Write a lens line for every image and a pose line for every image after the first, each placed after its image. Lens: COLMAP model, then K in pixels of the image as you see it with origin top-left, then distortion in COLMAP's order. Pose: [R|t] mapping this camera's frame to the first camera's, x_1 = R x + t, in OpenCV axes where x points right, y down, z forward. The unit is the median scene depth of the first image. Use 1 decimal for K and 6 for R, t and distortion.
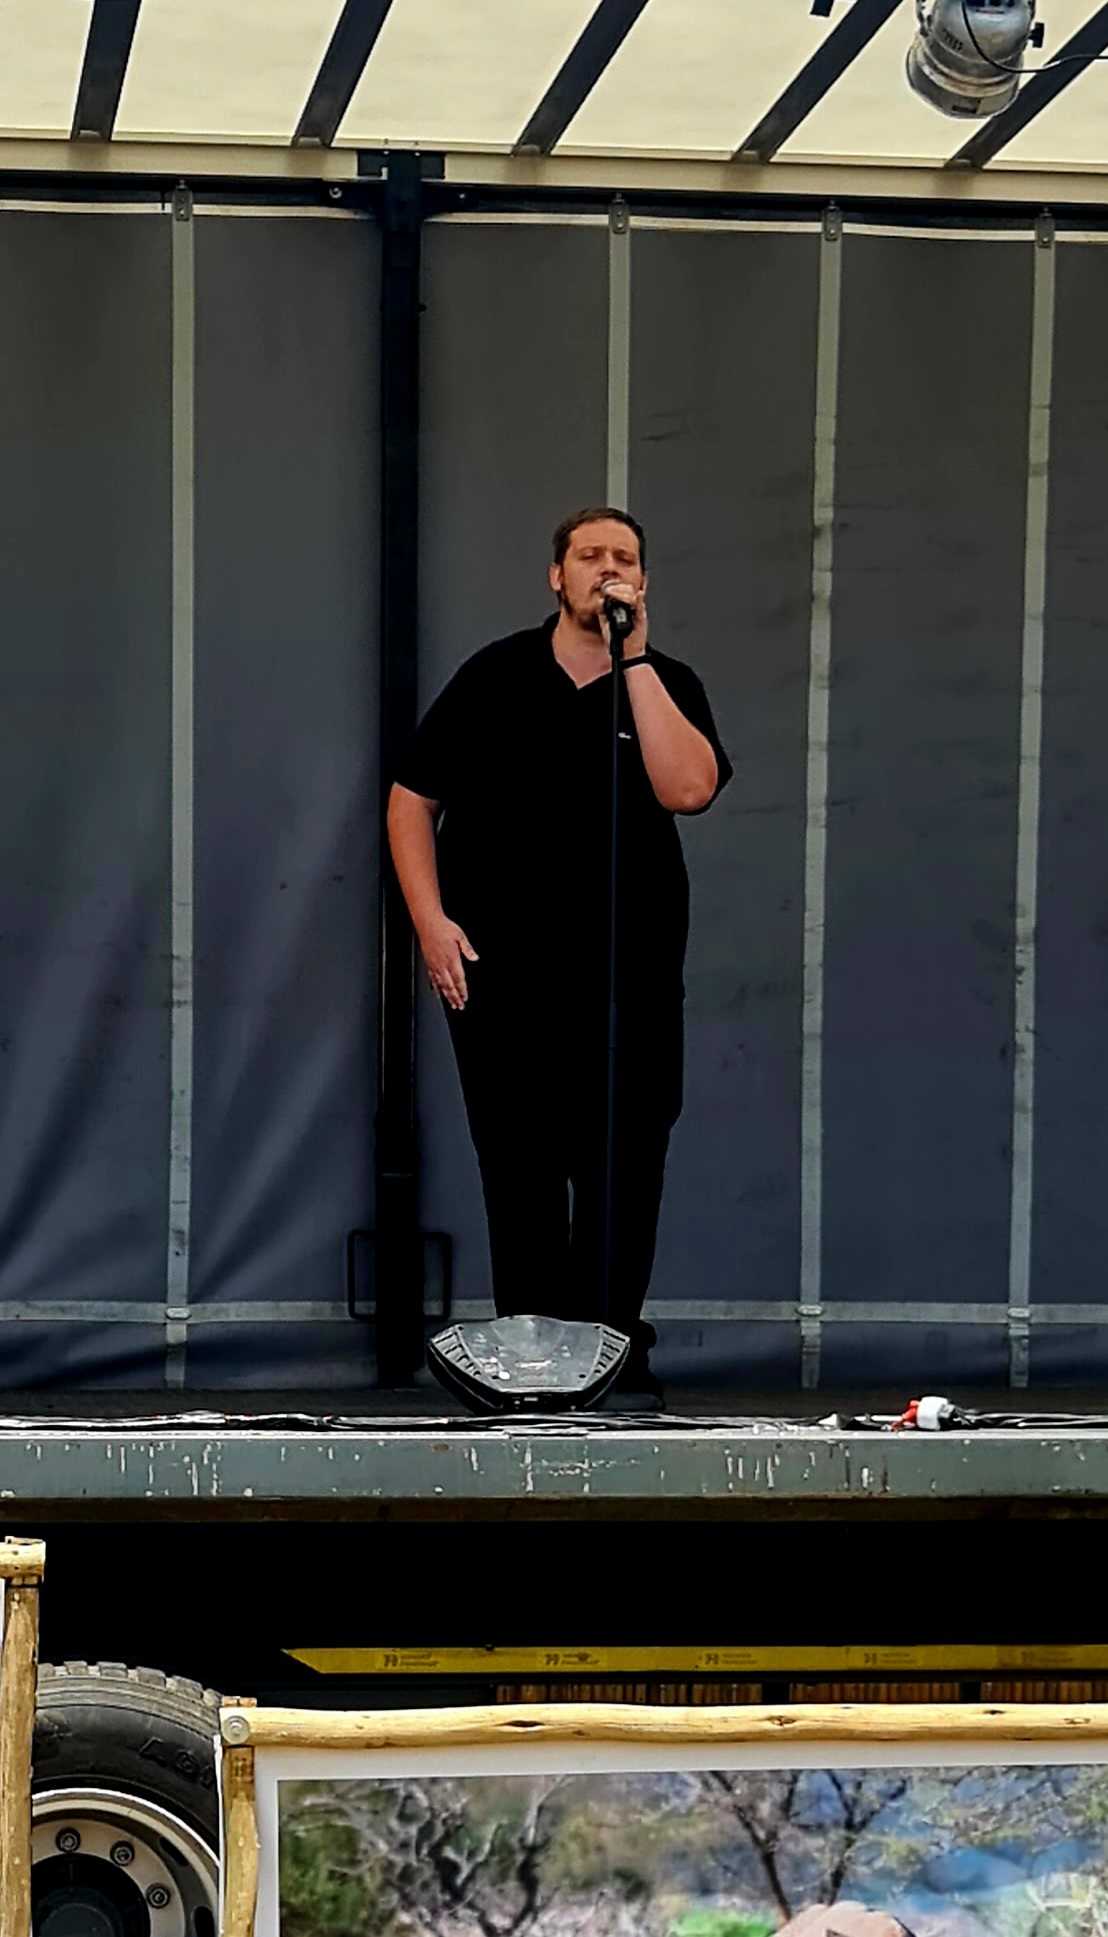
lens RADIAL K [[4901.3, 0, 511.0], [0, 4901.3, 1424.6], [0, 0, 1]] dist [0.149066, 0.000000]
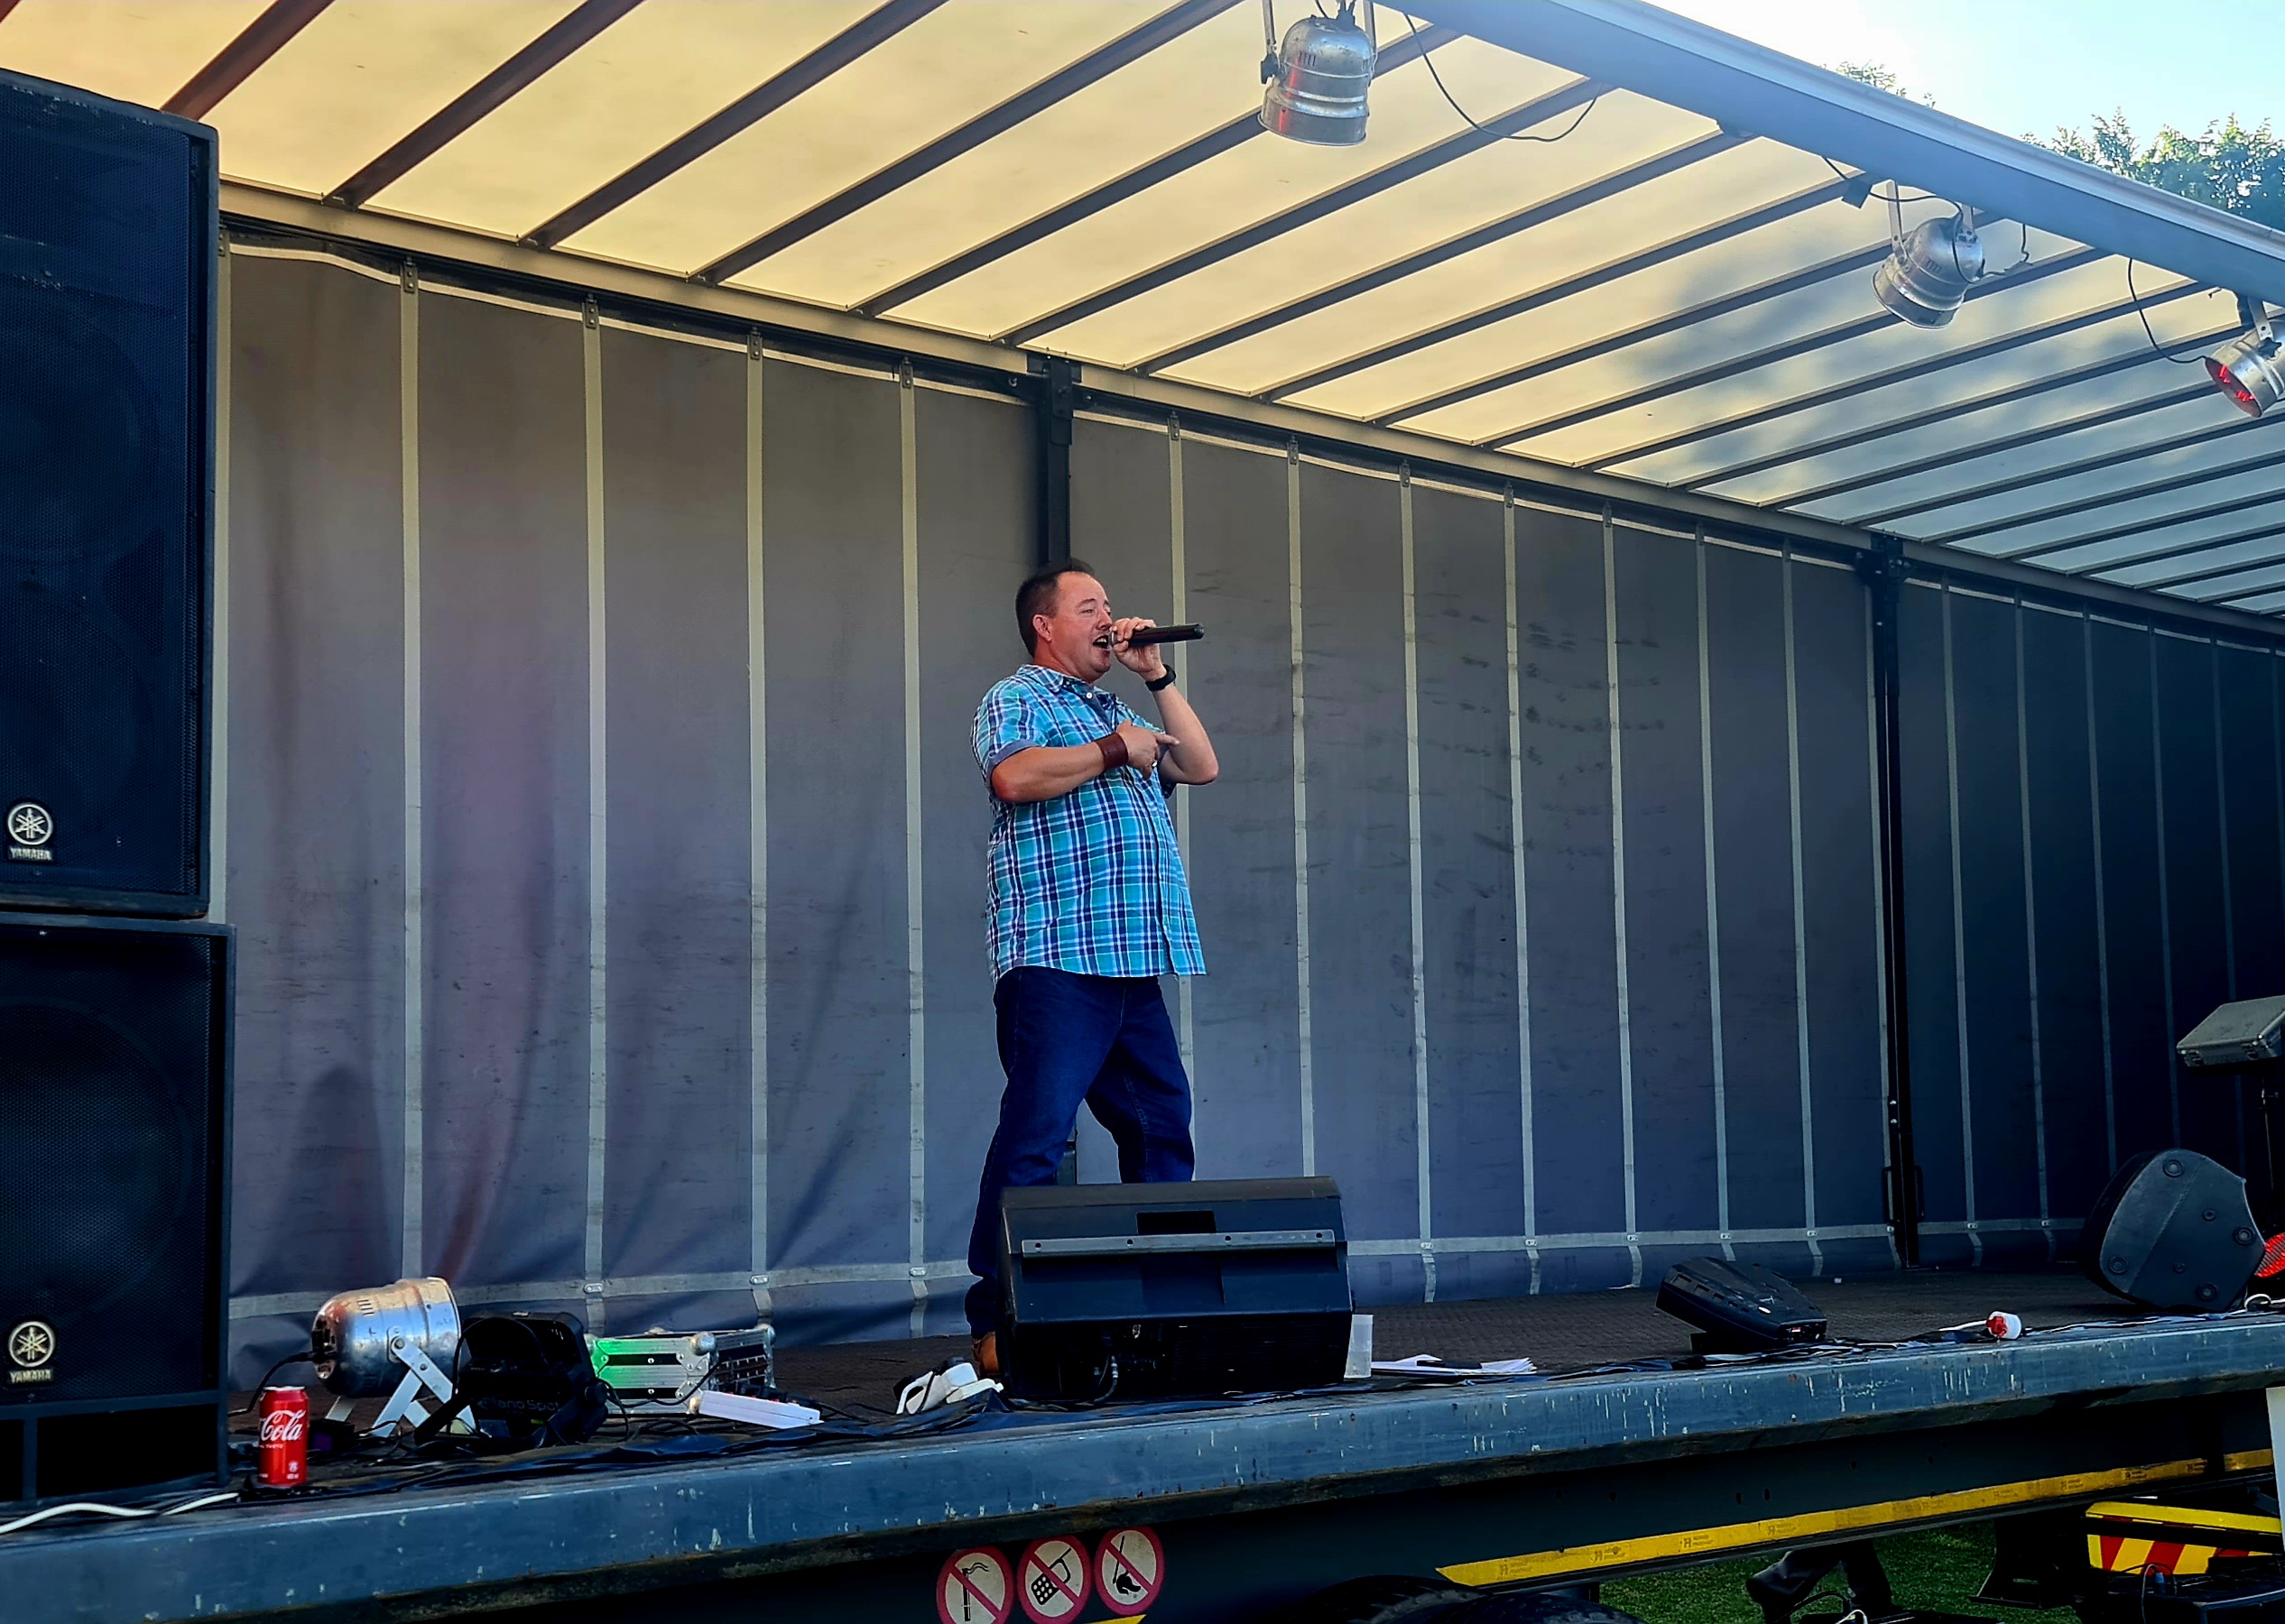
lens RADIAL K [[2665.7, 0, 981.1], [0, 2665.7, 899.5], [0, 0, 1]] dist [0.066603, 0.000000]
pose [[0.868540, 0.026192, 0.494926, -0.376652], [0.049116, 0.989138, -0.138540, -0.021485], [-0.493179, 0.144636, 0.857820, 0.427059]]
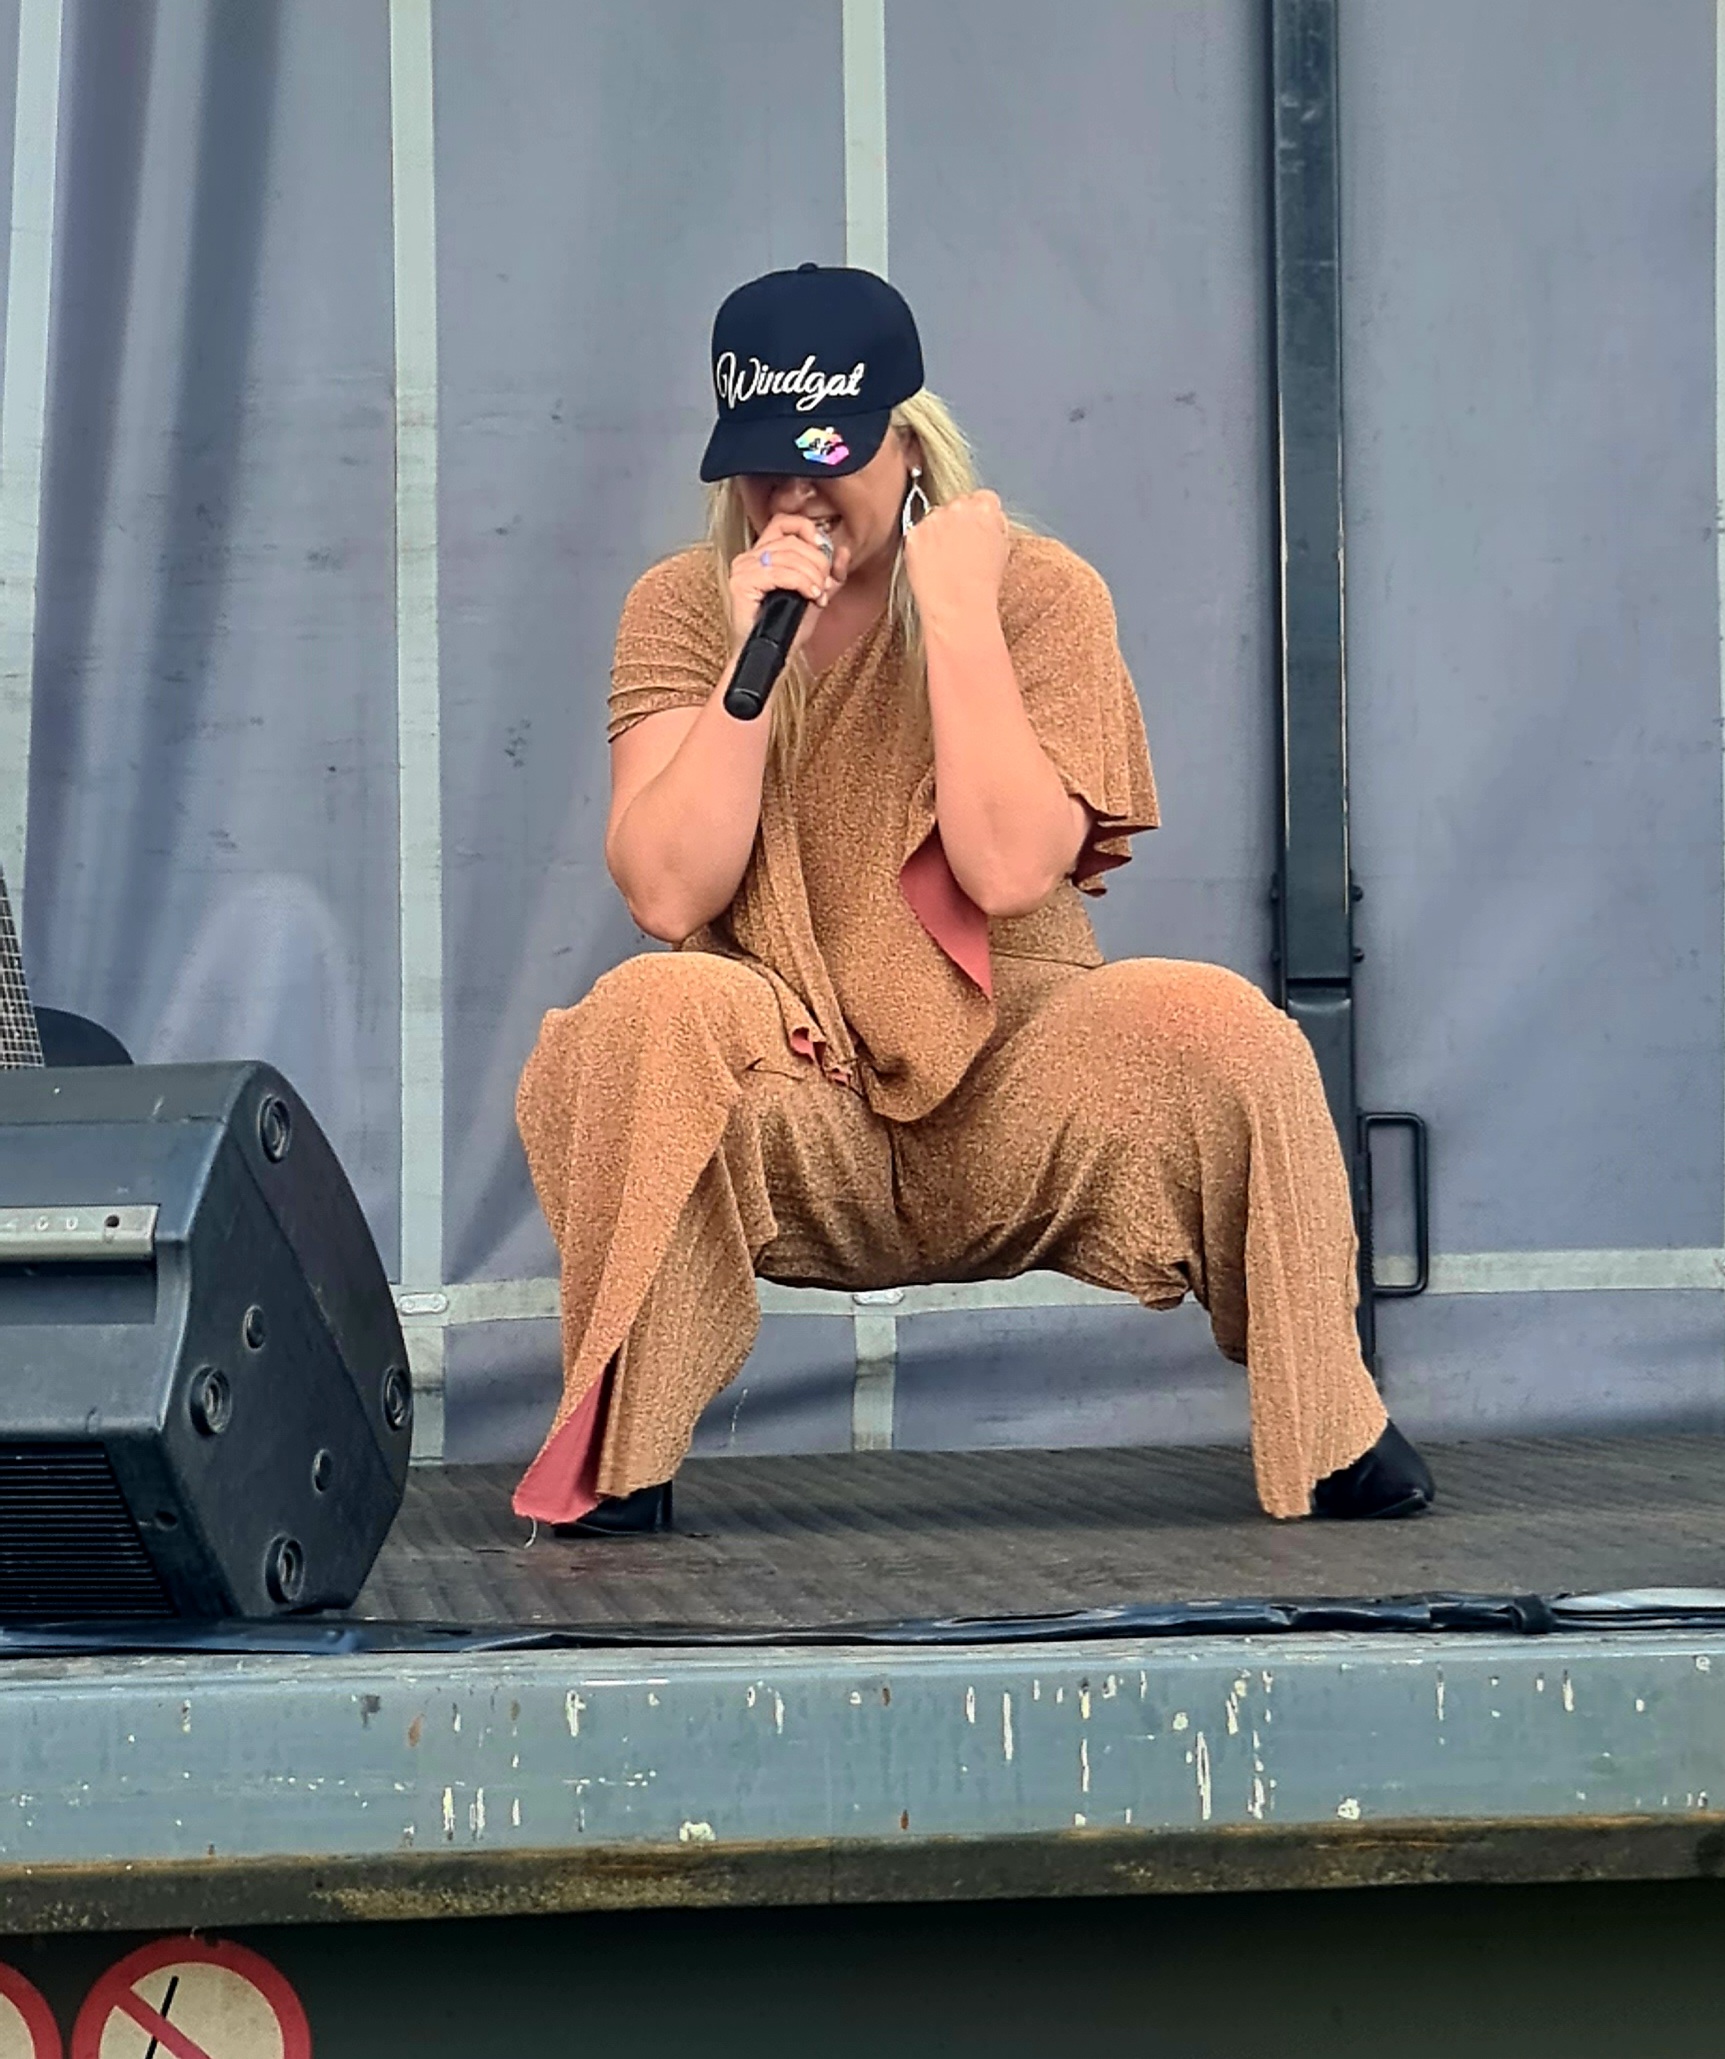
lens RADIAL K [[5483.1, 0, 676.3], [0, 5483.1, 1091.8], [0, 0, 1]] dist [0.047521, 0.000000]
pose [[0.999109, -0.023153, -0.035292, -0.068193], [0.021312, 0.998437, -0.051662, -0.015088], [0.036433, 0.050864, 0.998041, 0.456081]]
